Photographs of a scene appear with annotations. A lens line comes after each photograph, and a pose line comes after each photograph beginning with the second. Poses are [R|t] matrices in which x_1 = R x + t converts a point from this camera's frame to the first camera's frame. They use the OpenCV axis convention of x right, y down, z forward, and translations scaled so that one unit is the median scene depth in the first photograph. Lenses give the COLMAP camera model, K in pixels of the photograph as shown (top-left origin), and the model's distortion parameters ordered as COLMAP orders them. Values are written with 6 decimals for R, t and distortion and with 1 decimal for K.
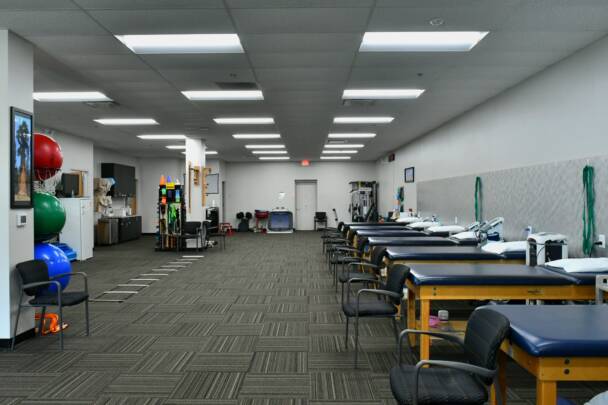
lens RADIAL K [[468.5, 0, 304.0], [0, 468.5, 202.5], [0, 0, 1]] dist [-0.038302, 0.000120]
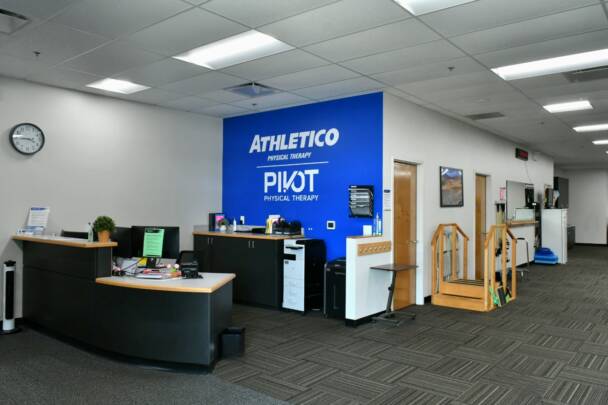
lens RADIAL K [[474.9, 0, 304.0], [0, 474.9, 202.5], [0, 0, 1]] dist [-0.015634, 0.000766]
pose [[0.781224, 0.003091, -0.624243, -0.210137], [-0.014999, 0.999792, -0.013821, -0.001285], [0.624070, 0.020160, 0.781108, -0.267796]]
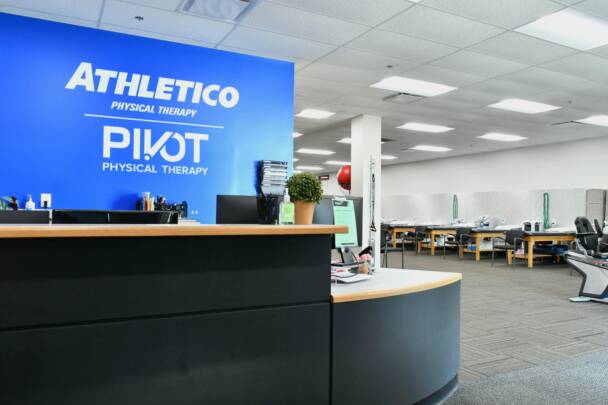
lens RADIAL K [[474.9, 0, 304.0], [0, 474.9, 202.5], [0, 0, 1]] dist [-0.015634, 0.000766]
pose [[0.880405, 0.024135, 0.473608, -0.671048], [-0.011530, 0.999498, -0.029500, 0.024790], [-0.474082, 0.020512, 0.880242, -0.239530]]
